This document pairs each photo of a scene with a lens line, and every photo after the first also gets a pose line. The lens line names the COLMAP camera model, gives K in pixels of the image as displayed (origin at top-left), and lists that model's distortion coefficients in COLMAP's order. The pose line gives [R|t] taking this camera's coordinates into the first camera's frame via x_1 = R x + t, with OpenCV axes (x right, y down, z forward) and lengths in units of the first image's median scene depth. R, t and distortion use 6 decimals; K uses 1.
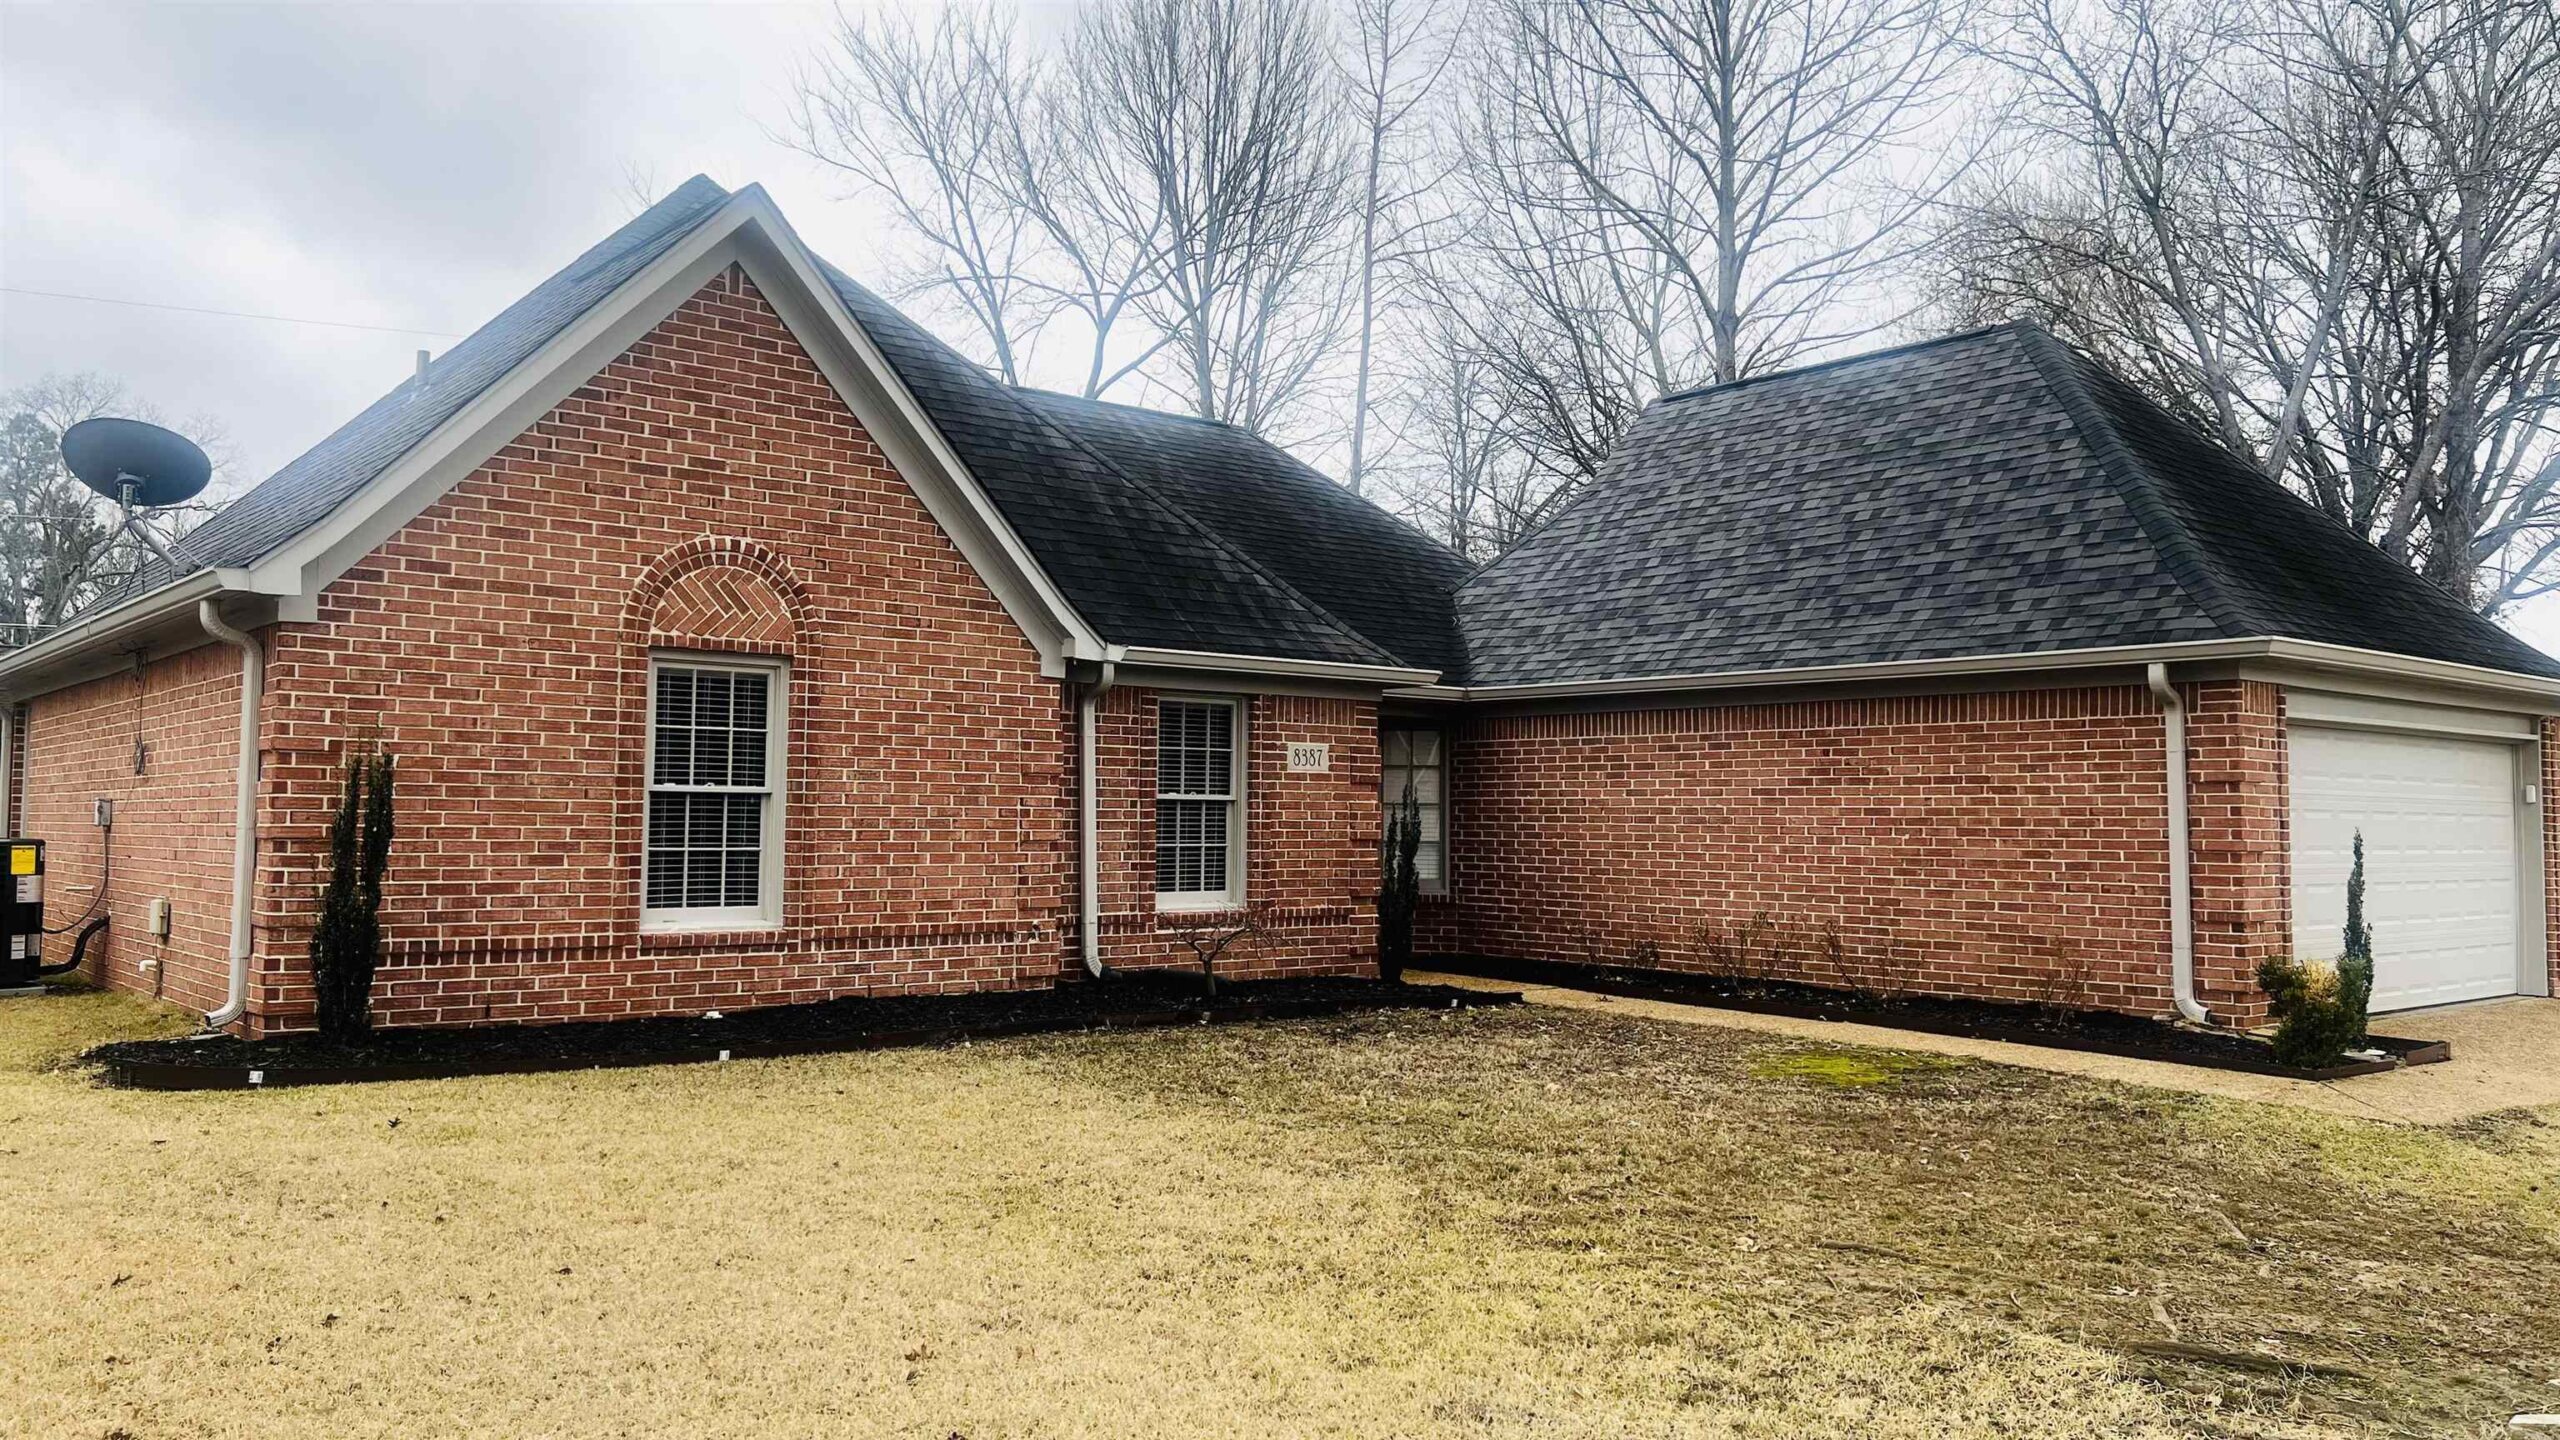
lens RADIAL K [[1916.6, 0, 1291.7], [0, 1916.6, 711.6], [0, 0, 1]] dist [0.111159, -0.163587]
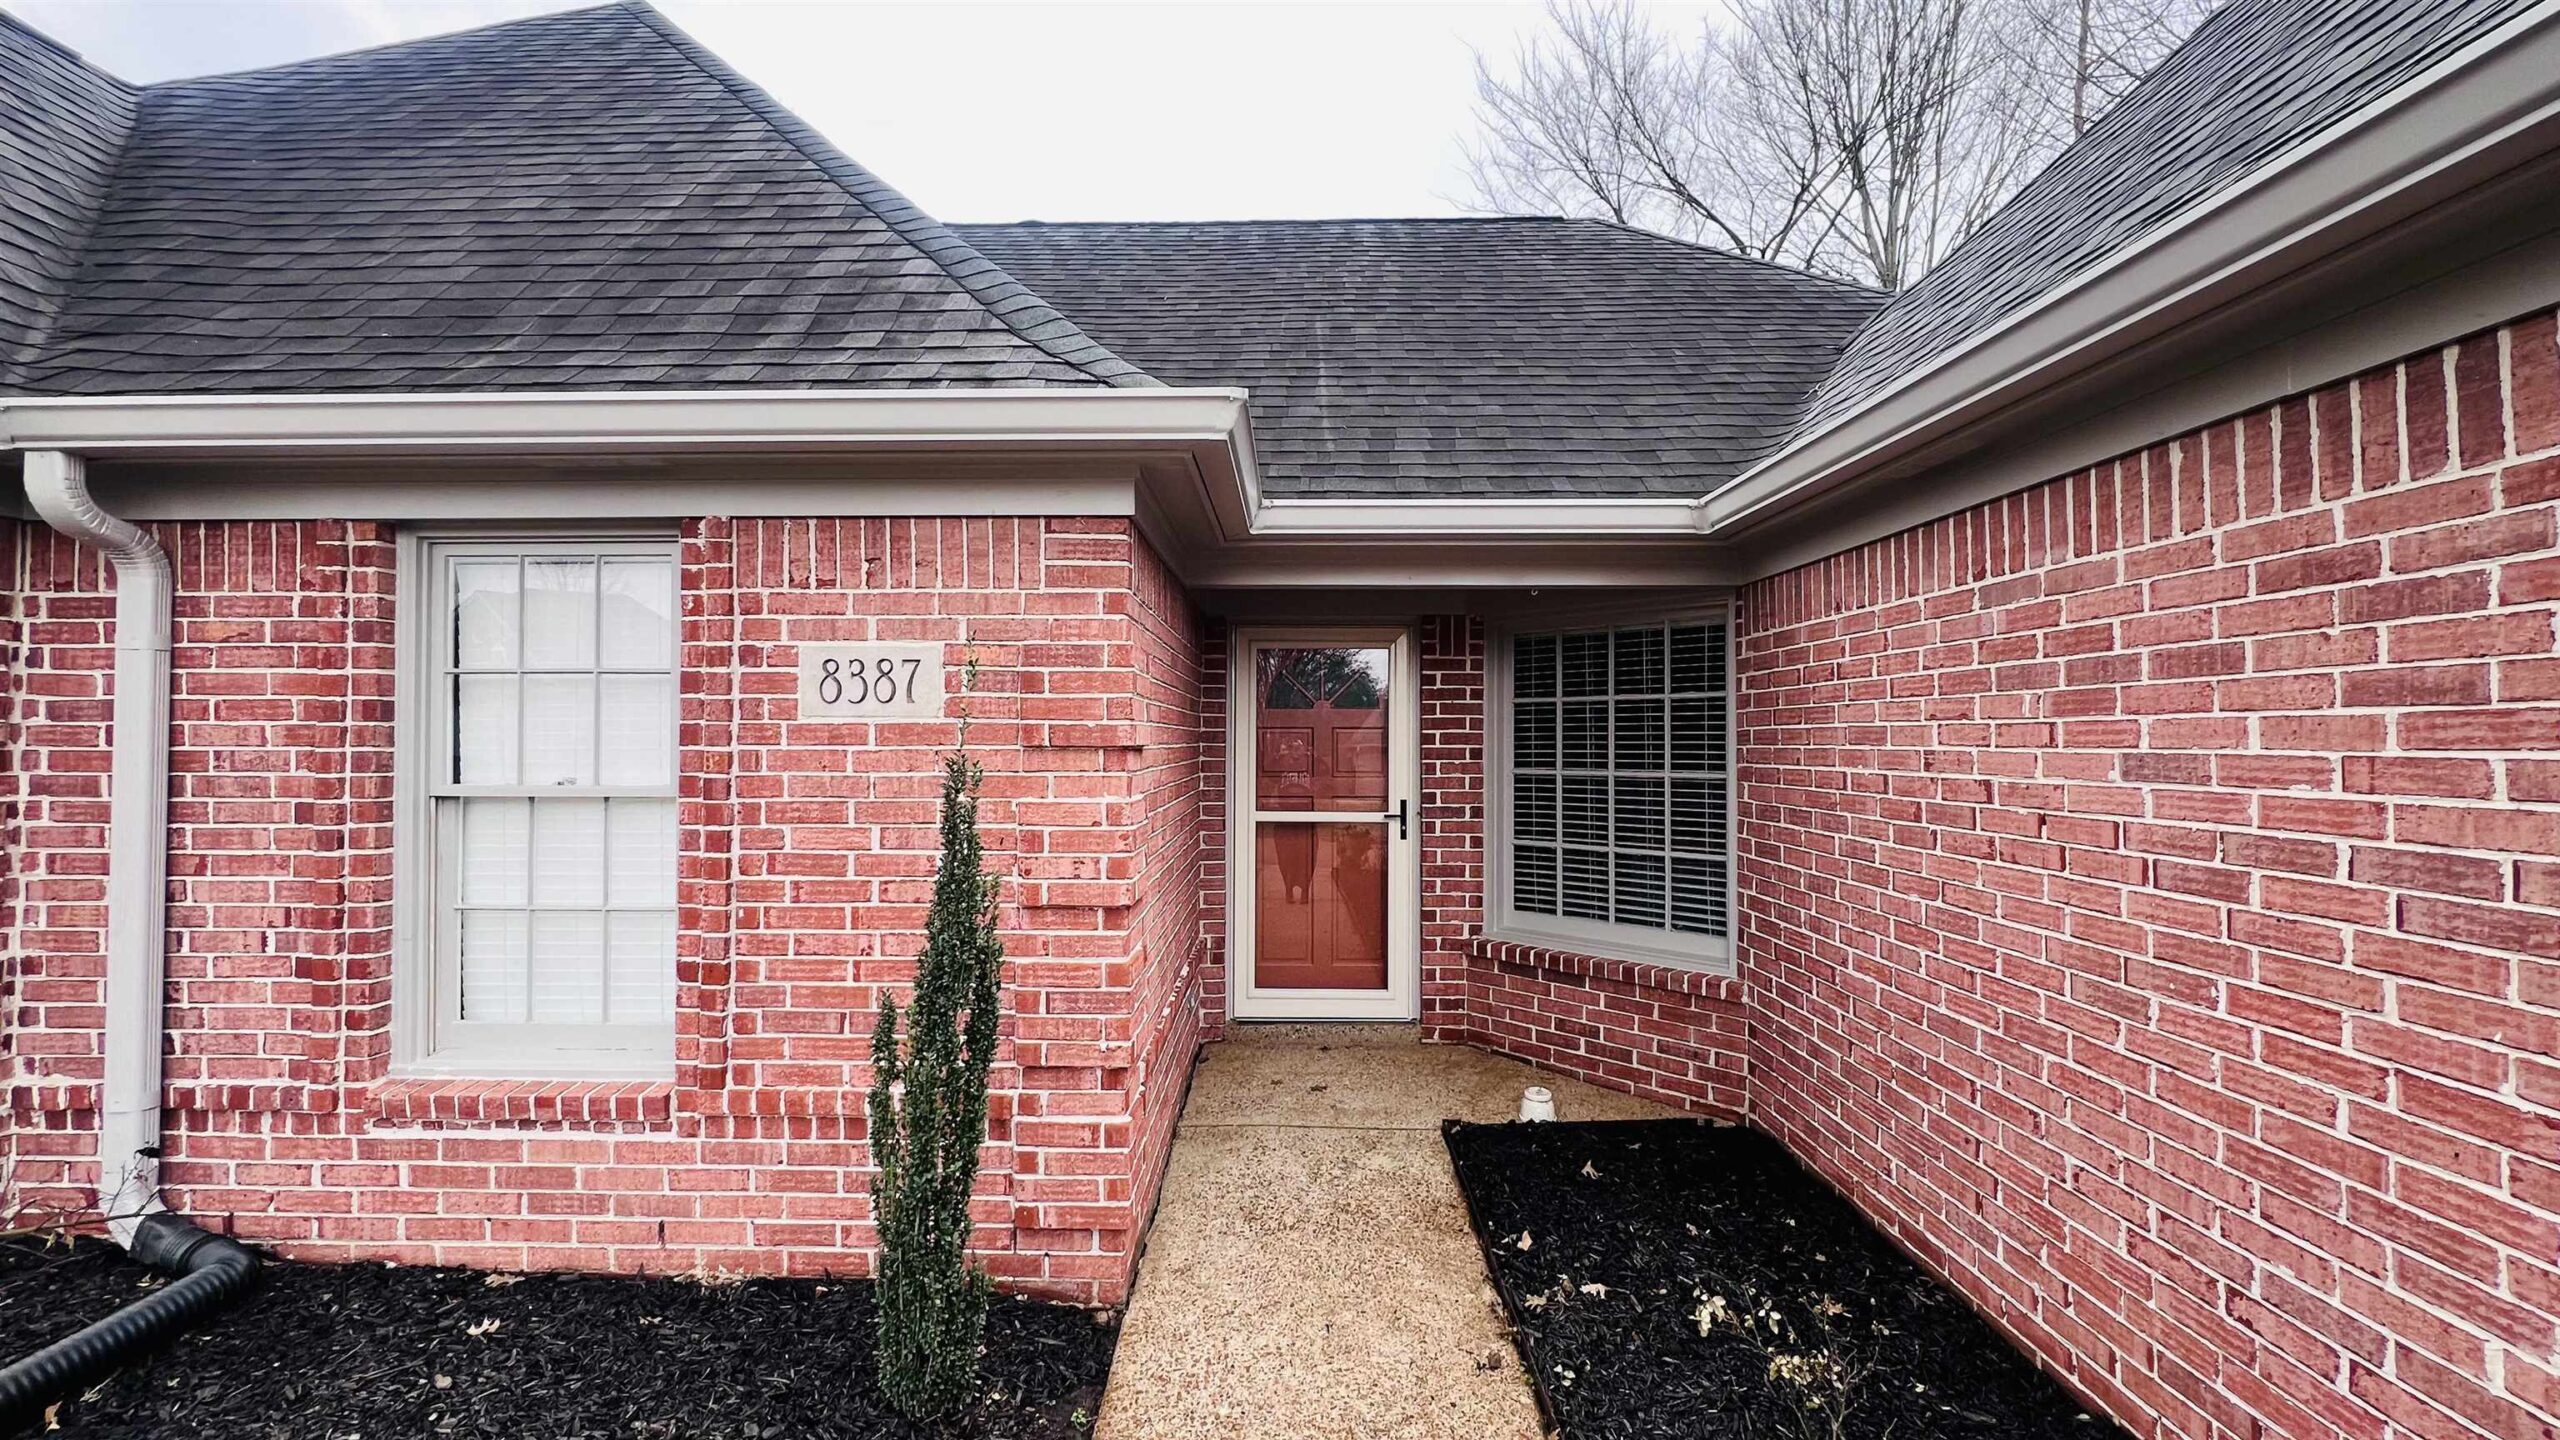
lens RADIAL K [[1061.5, 0, 1274.8], [0, 1061.5, 725.0], [0, 0, 1]] dist [-0.002956, -0.000101]
pose [[0.747495, -0.016394, -0.664065, 0.245792], [0.042886, 0.998801, 0.023616, 0.037443], [0.662882, -0.046132, 0.747302, 1.089901]]
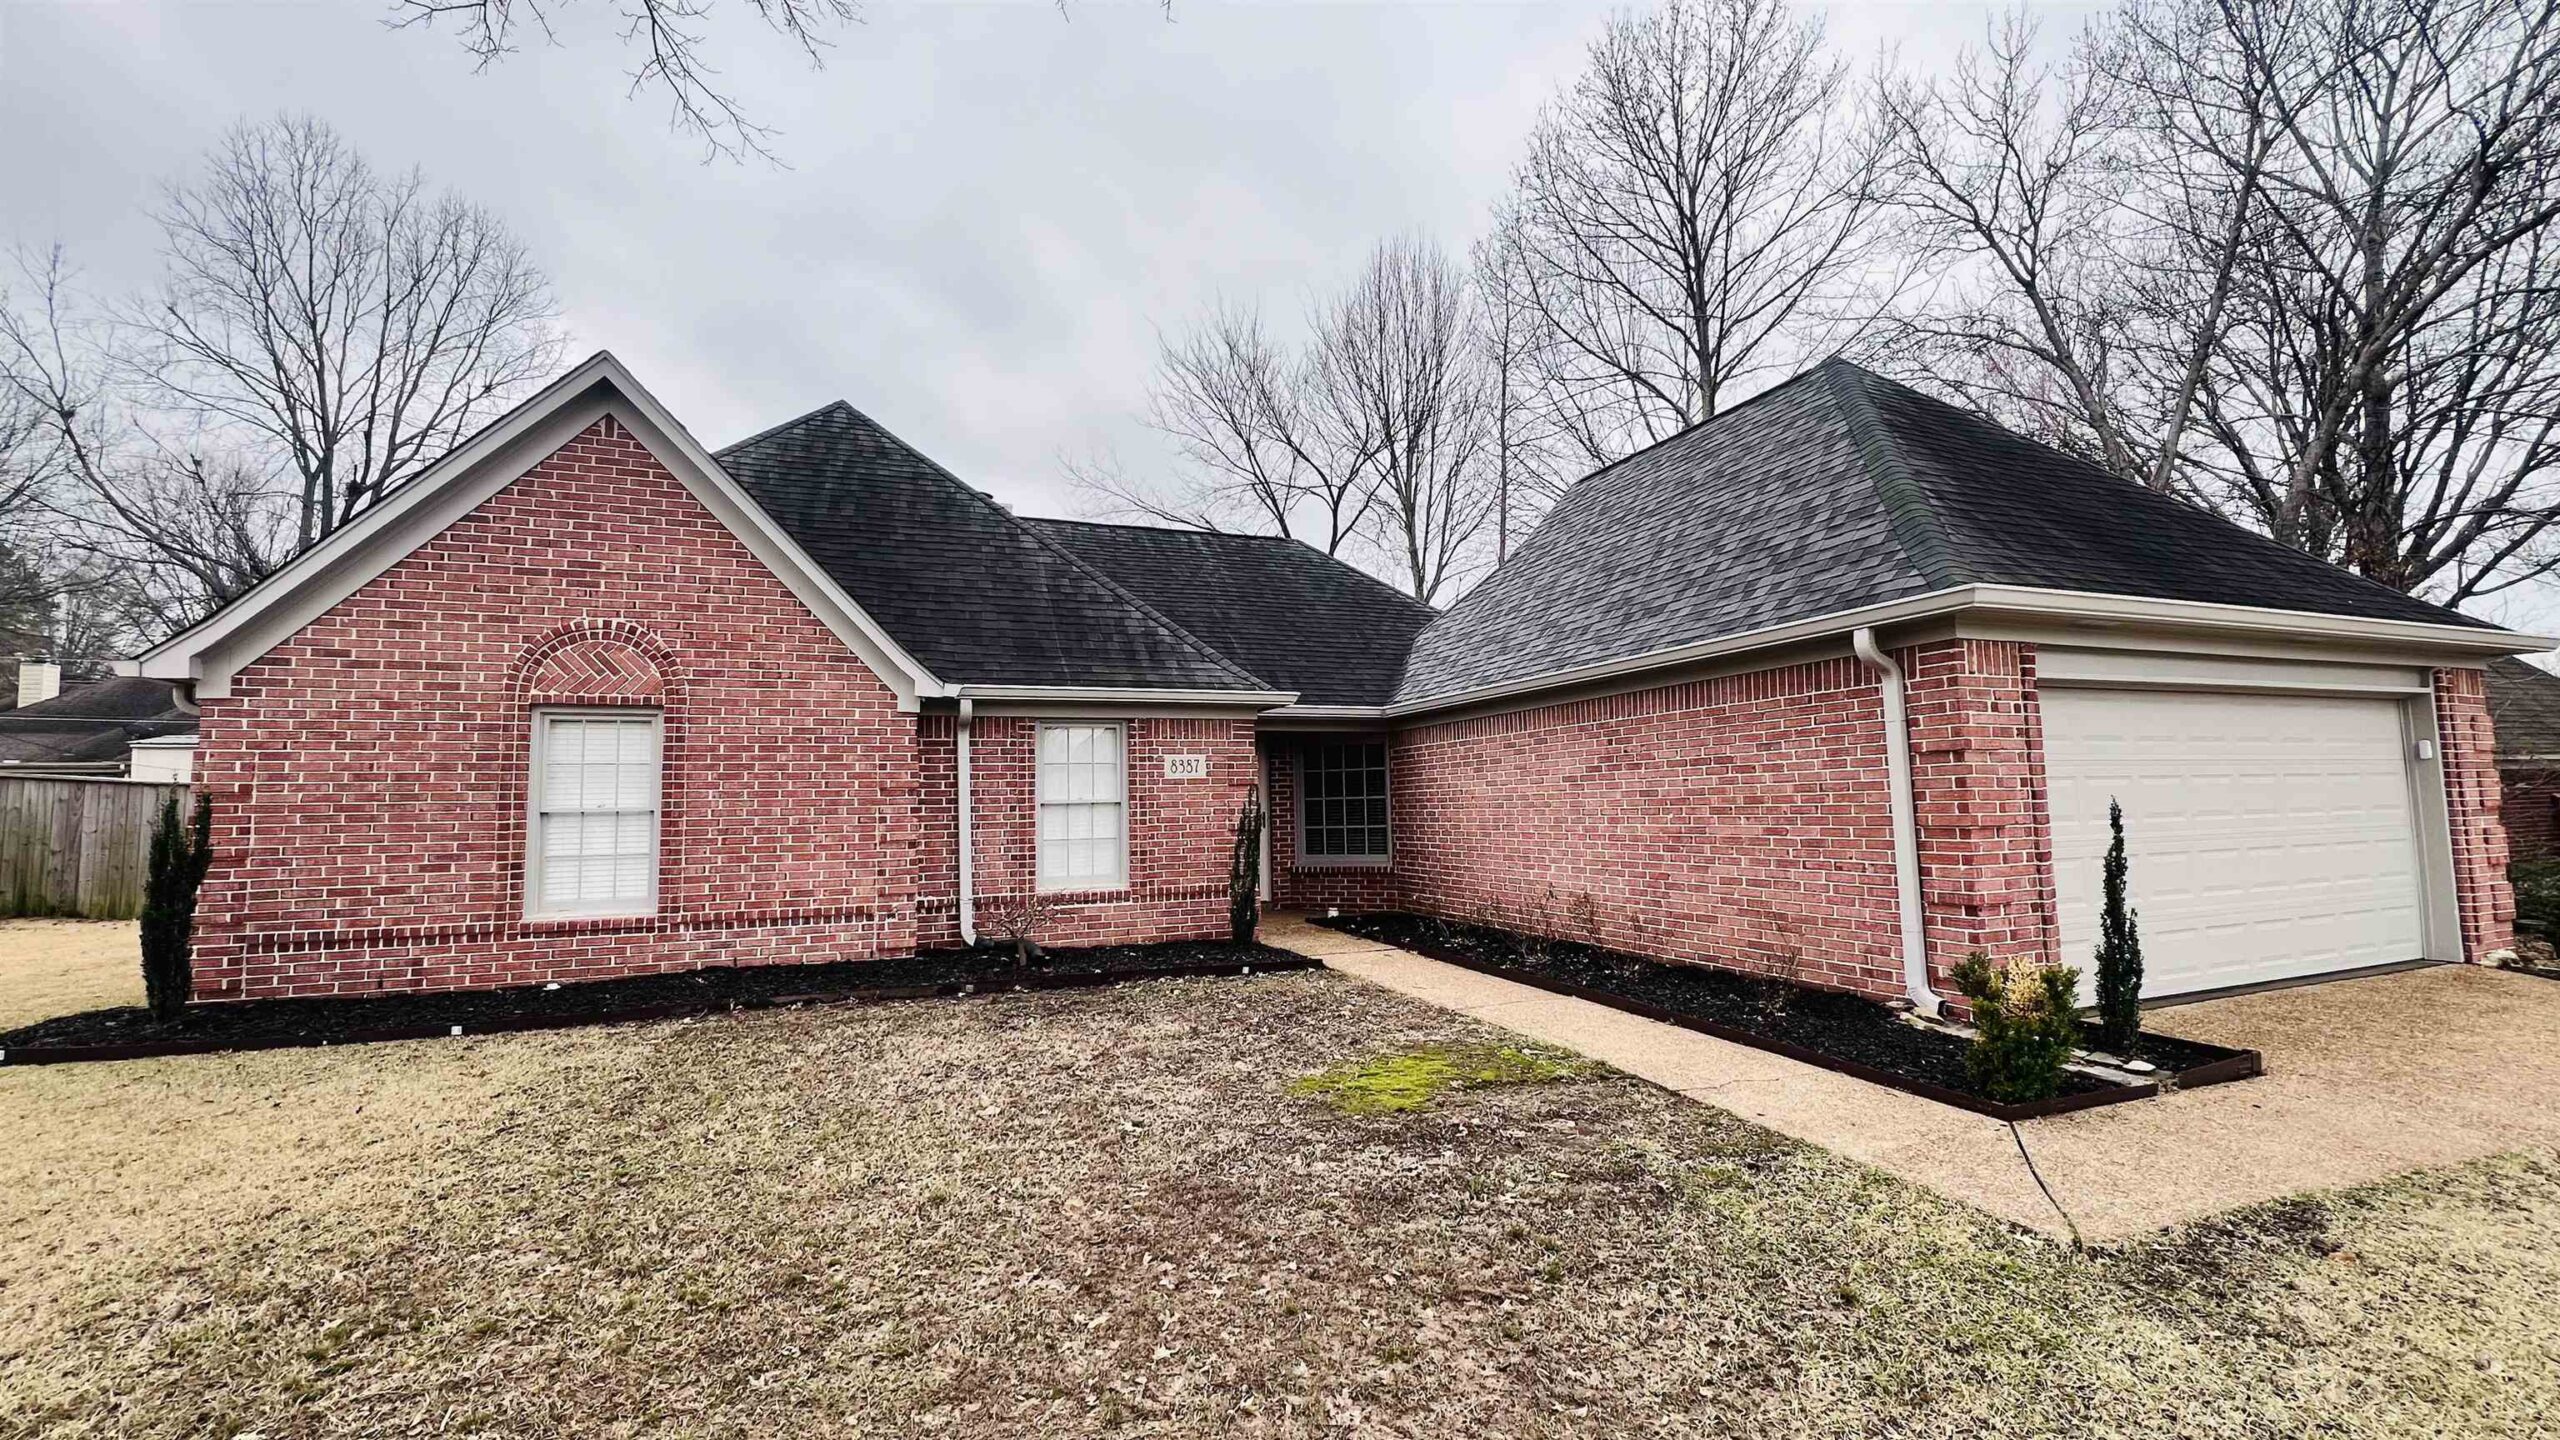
lens RADIAL K [[1024.2, 0, 1277.0], [0, 1024.2, 723.1], [0, 0, 1]] dist [-0.002253, 0.000450]
pose [[0.947727, -0.055275, -0.314258, 0.341086], [0.047769, 0.998360, -0.031543, 0.023799], [0.315486, 0.014882, 0.948813, 0.455134]]
